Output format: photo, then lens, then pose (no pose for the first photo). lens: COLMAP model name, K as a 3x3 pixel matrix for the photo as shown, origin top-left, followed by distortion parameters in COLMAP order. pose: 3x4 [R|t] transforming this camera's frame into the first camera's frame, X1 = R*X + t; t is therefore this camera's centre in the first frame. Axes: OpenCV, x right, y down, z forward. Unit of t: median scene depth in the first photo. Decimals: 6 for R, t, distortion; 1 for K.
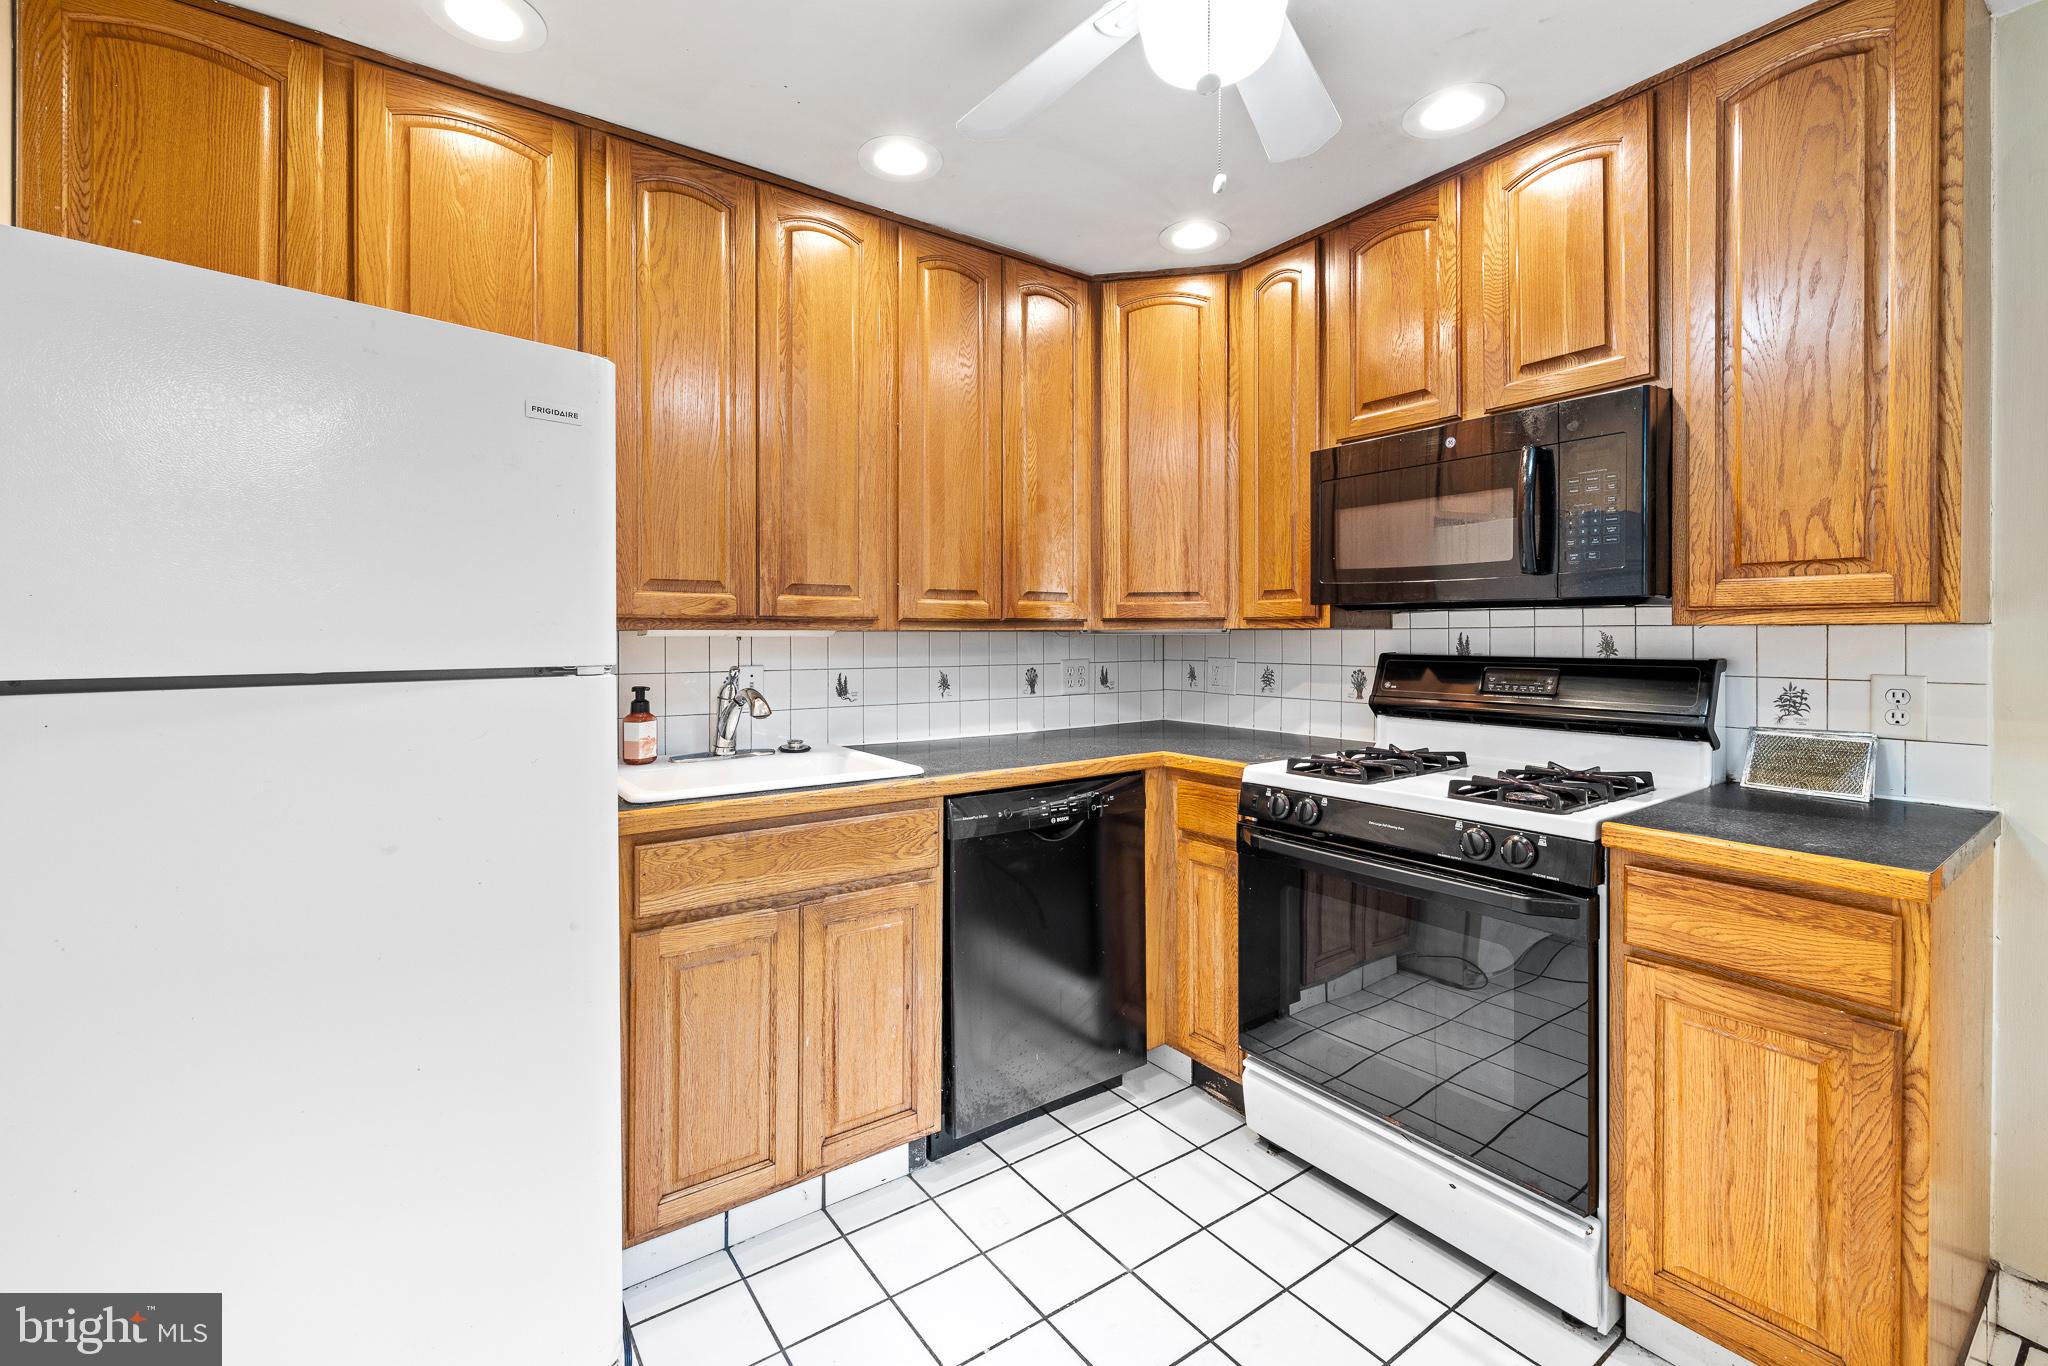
lens RADIAL K [[882.8, 0, 1025.0], [0, 882.8, 635.7], [0, 0, 1]] dist [0.000194, 0.000047]
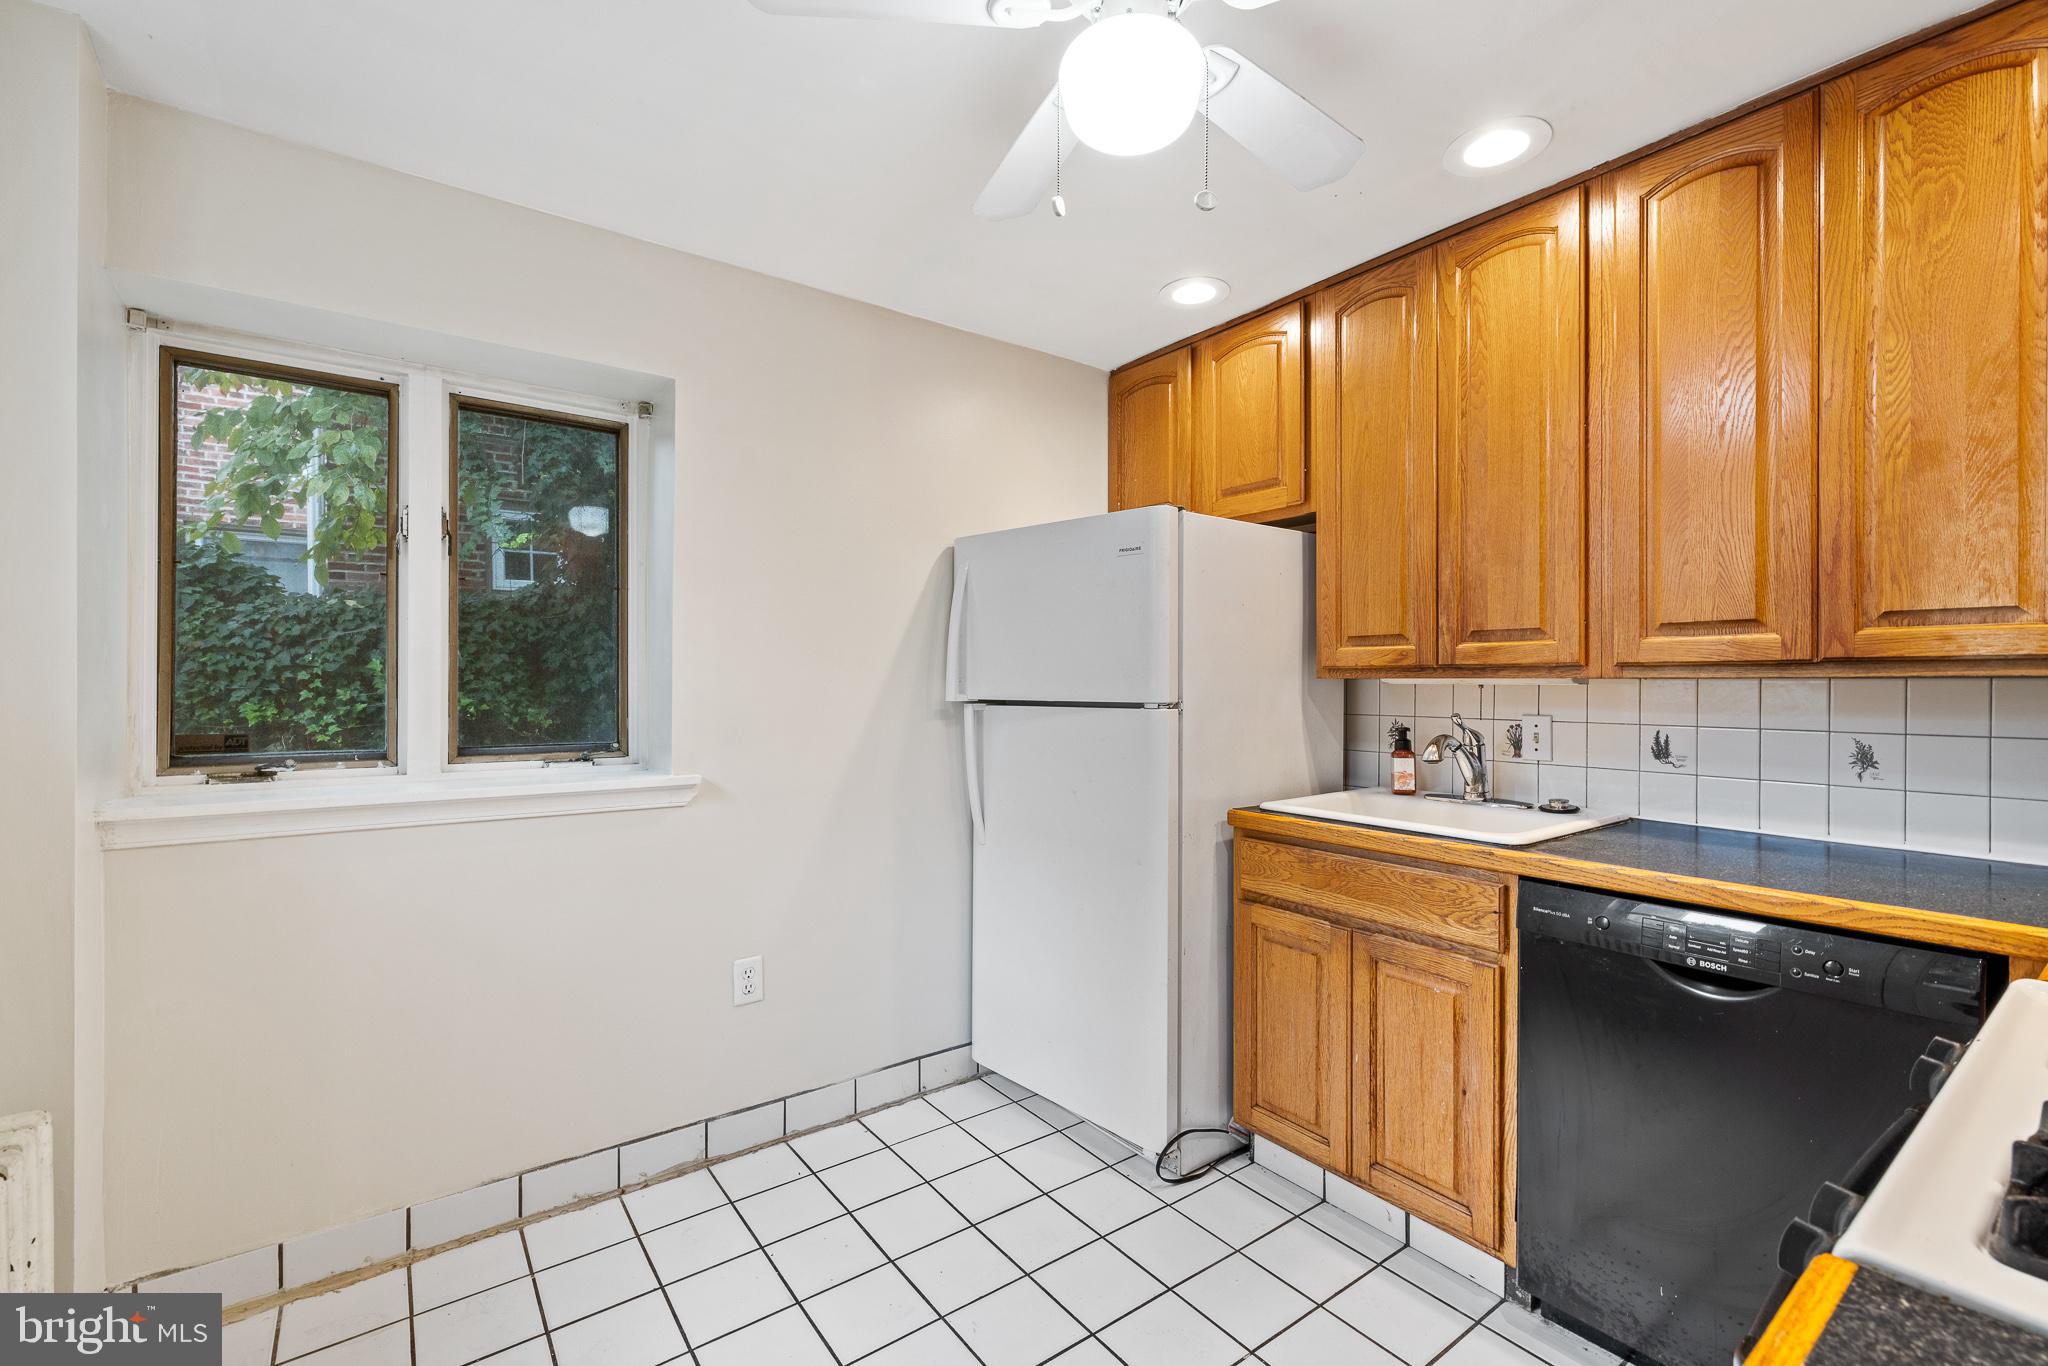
lens RADIAL K [[872.2, 0, 1024.0], [0, 872.2, 683.0], [0, 0, 1]] dist [0.000507, 0.000185]
pose [[0.014802, 0.003641, -0.999884, 0.707554], [-0.000712, 0.999993, 0.003631, -0.004362], [0.999890, 0.000658, 0.014805, 0.497244]]
